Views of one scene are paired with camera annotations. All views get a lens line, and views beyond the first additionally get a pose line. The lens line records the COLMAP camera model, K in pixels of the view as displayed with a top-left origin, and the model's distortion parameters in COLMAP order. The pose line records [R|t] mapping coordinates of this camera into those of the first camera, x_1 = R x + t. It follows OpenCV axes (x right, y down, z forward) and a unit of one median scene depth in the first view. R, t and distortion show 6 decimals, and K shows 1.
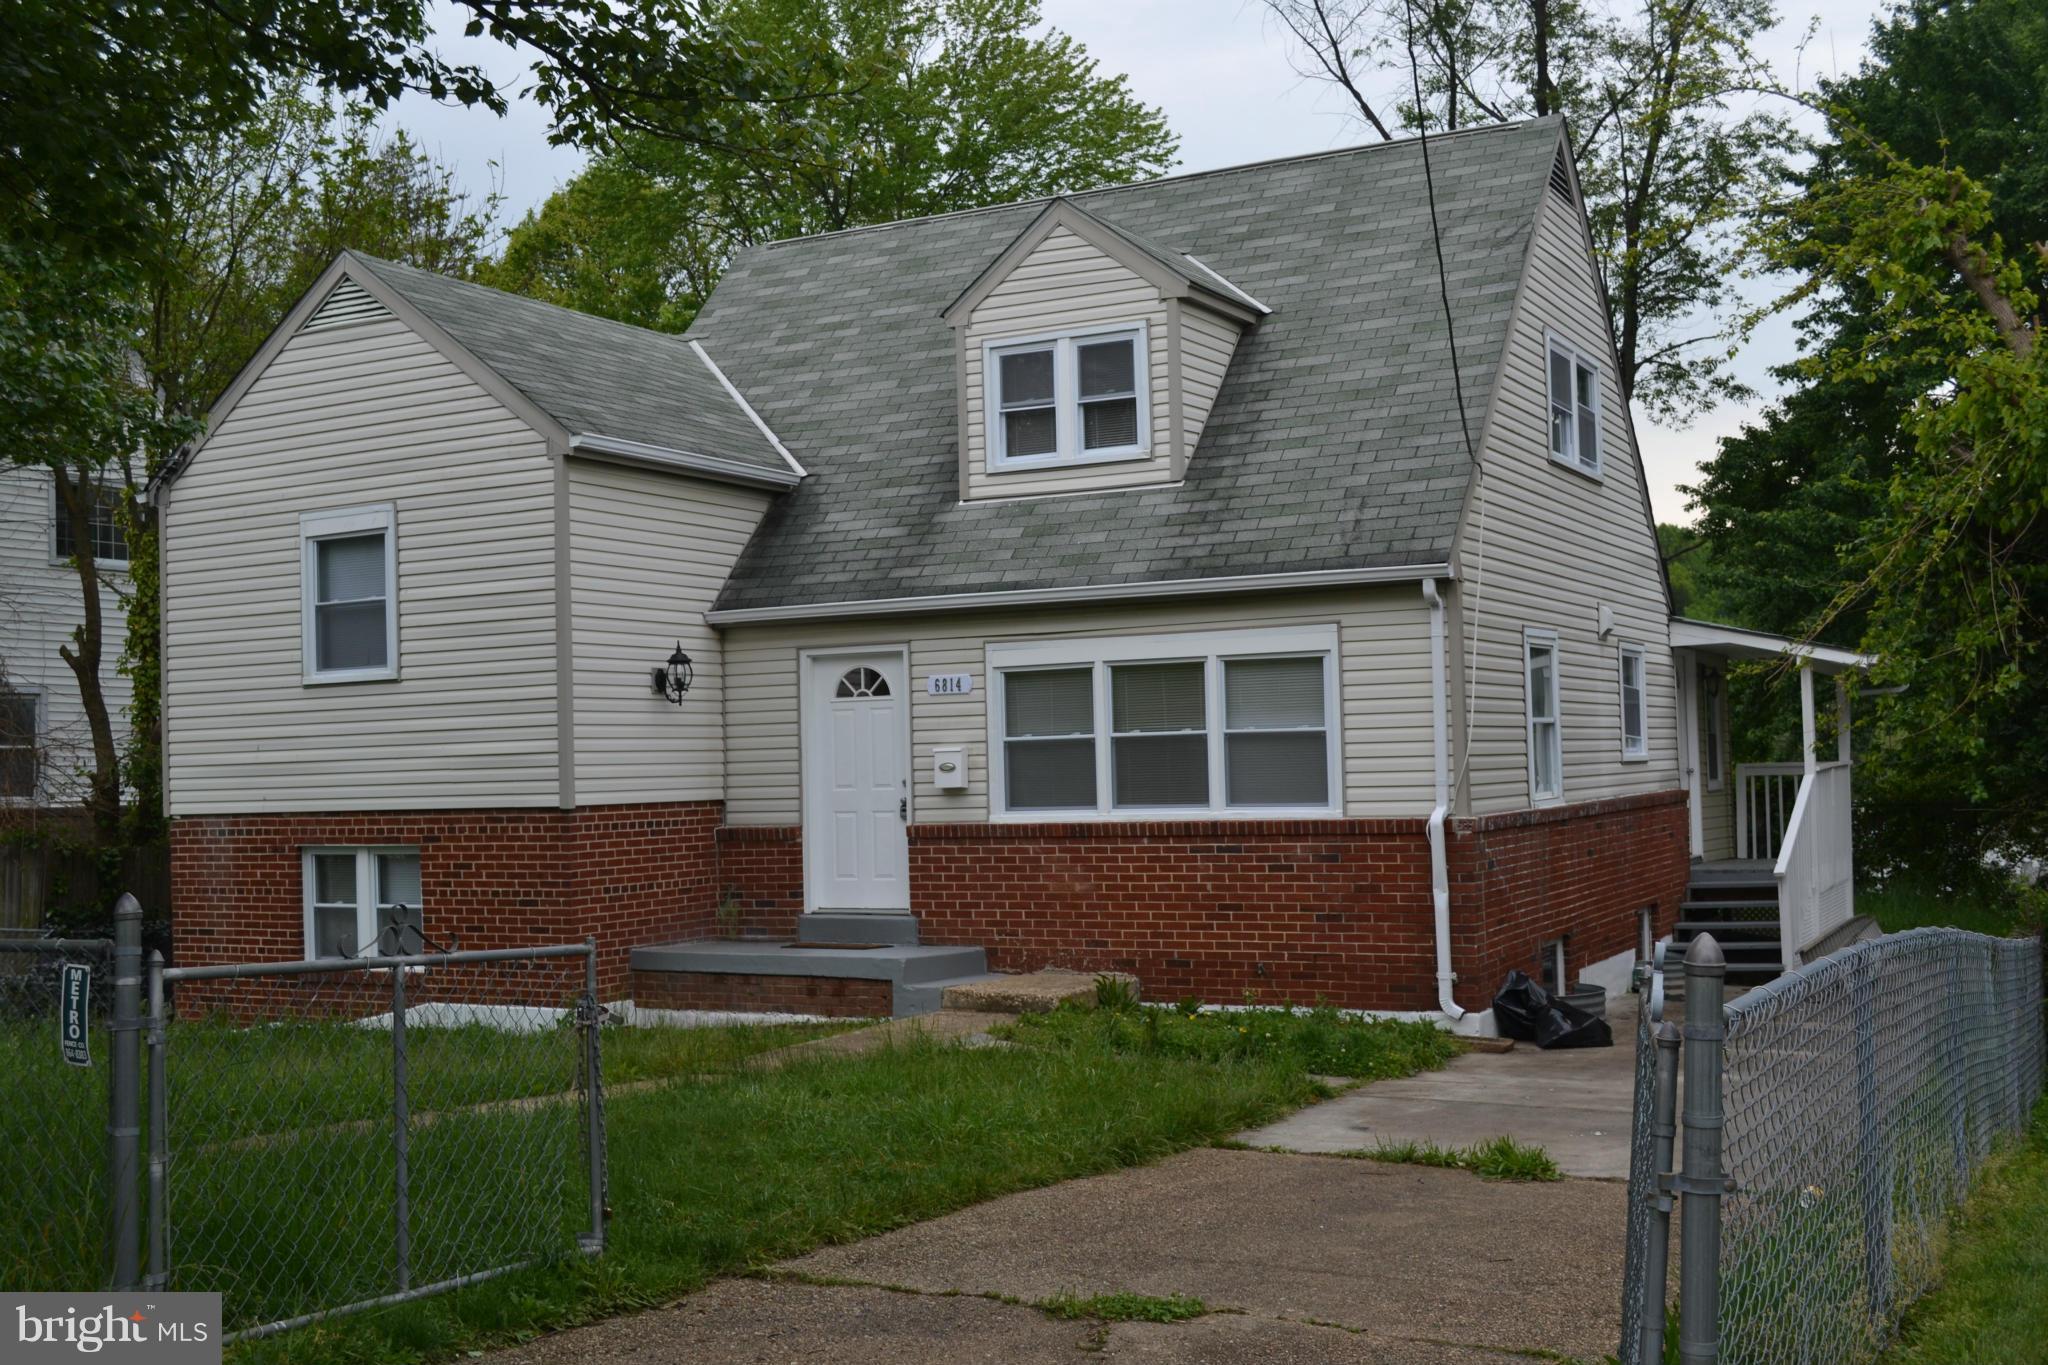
lens RADIAL K [[2200.1, 0, 1024.0], [0, 2200.1, 682.5], [0, 0, 1]] dist [-0.063740, -0.001672]
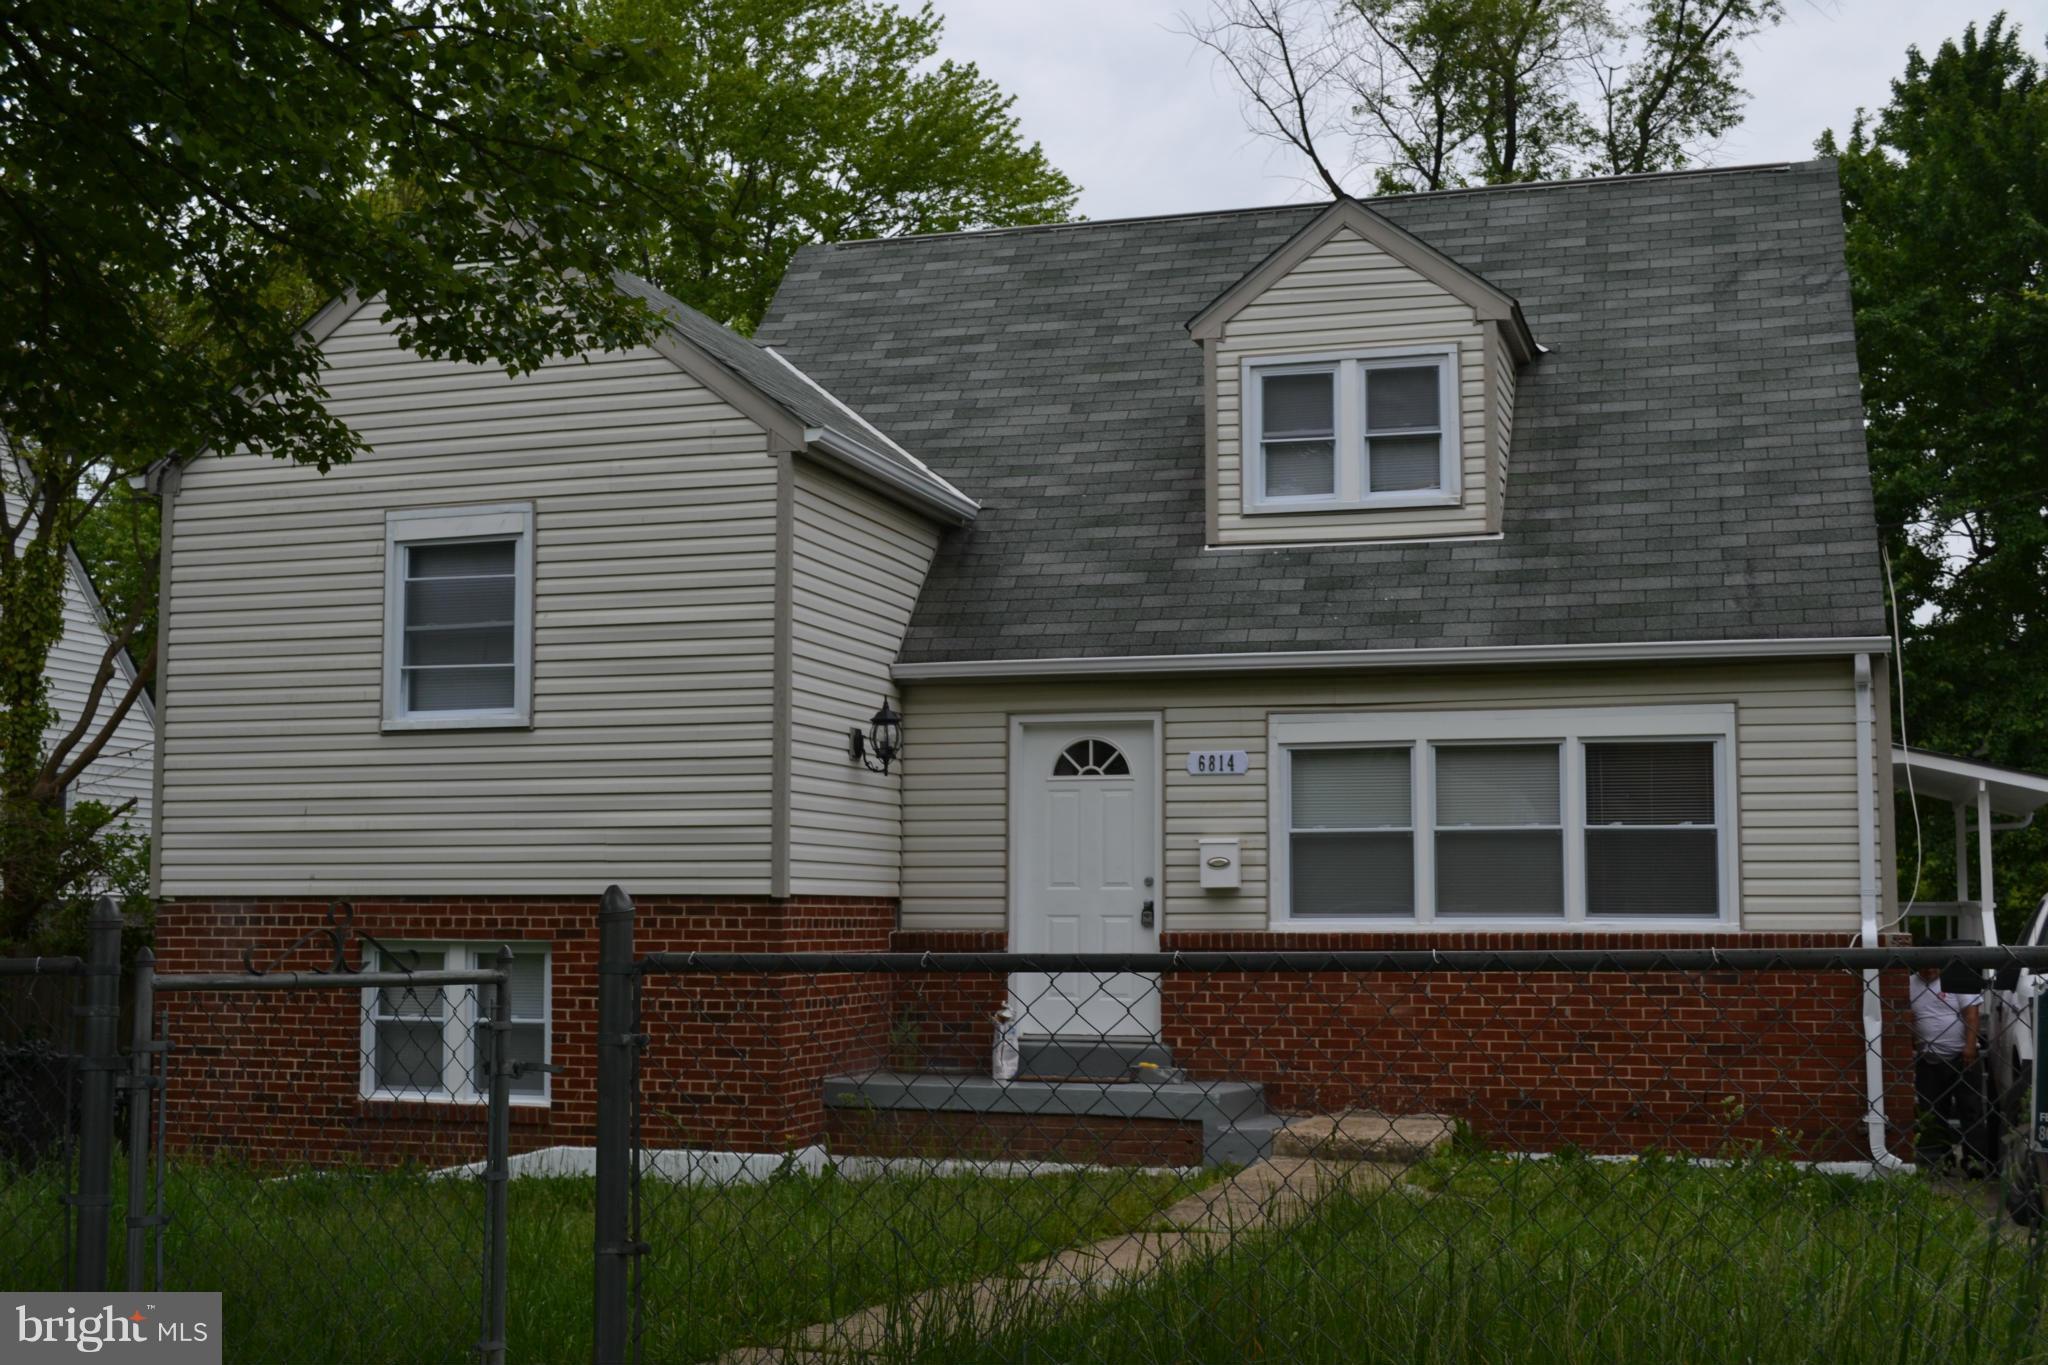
lens RADIAL K [[2395.7, 0, 1024.0], [0, 2395.7, 682.5], [0, 0, 1]] dist [-0.057484, 0.004639]
pose [[0.980579, 0.047501, 0.190288, -0.274771], [-0.035509, 0.997192, -0.065941, 0.032377], [-0.192886, 0.057903, 0.979511, 0.131083]]
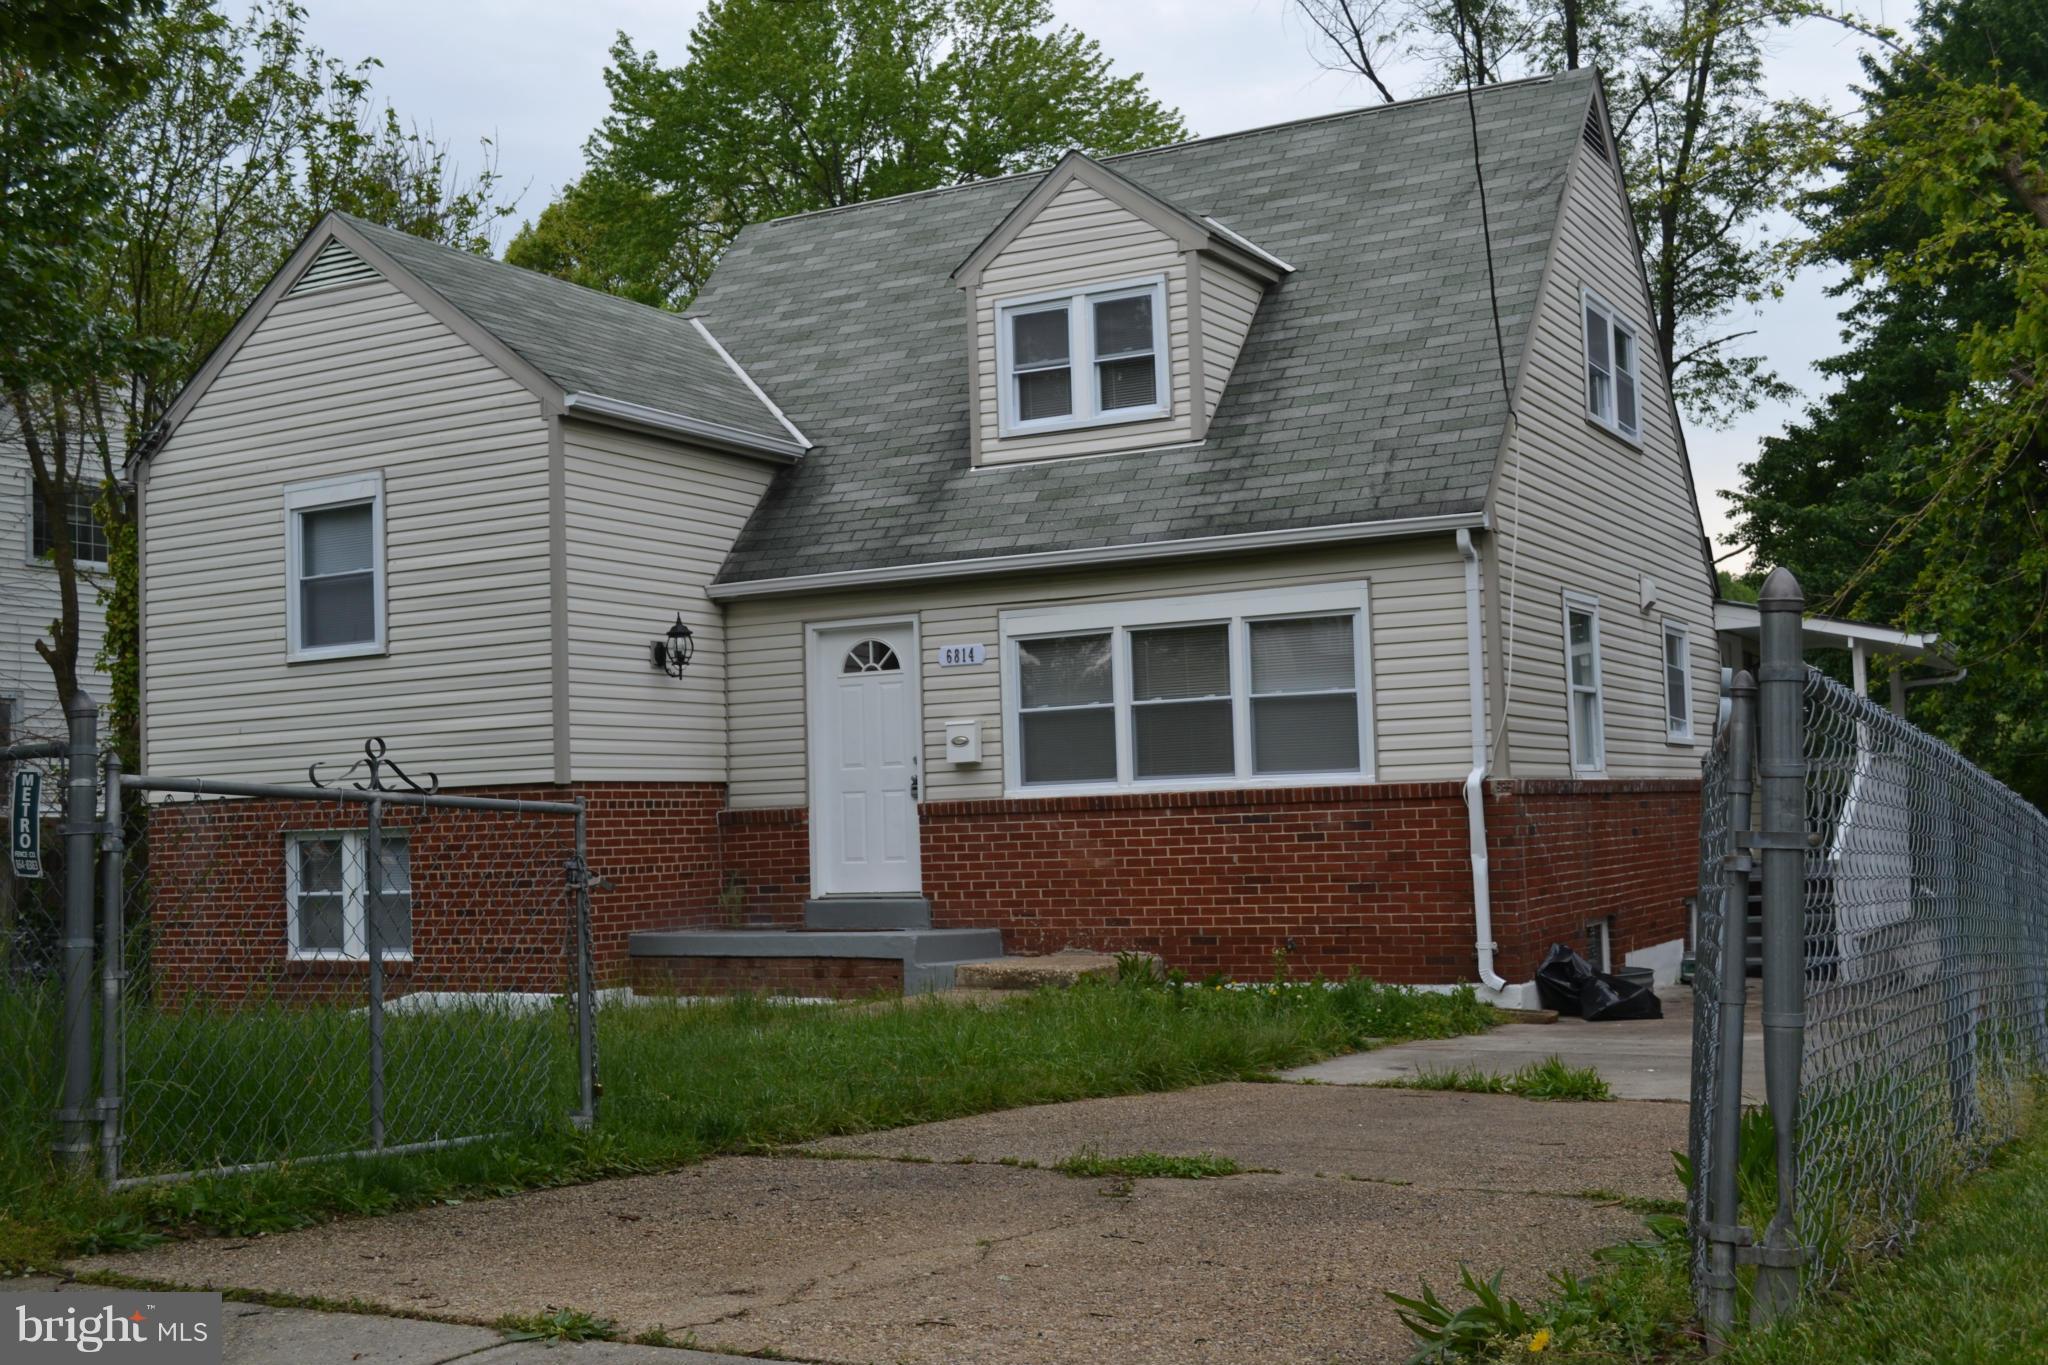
lens RADIAL K [[2279.2, 0, 1024.0], [0, 2279.2, 682.5], [0, 0, 1]] dist [-0.059798, 0.001936]
pose [[0.999956, -0.006320, -0.006971, -0.000027], [0.006132, 0.999625, -0.026688, 0.038993], [0.007138, 0.026644, 0.999620, 0.009991]]
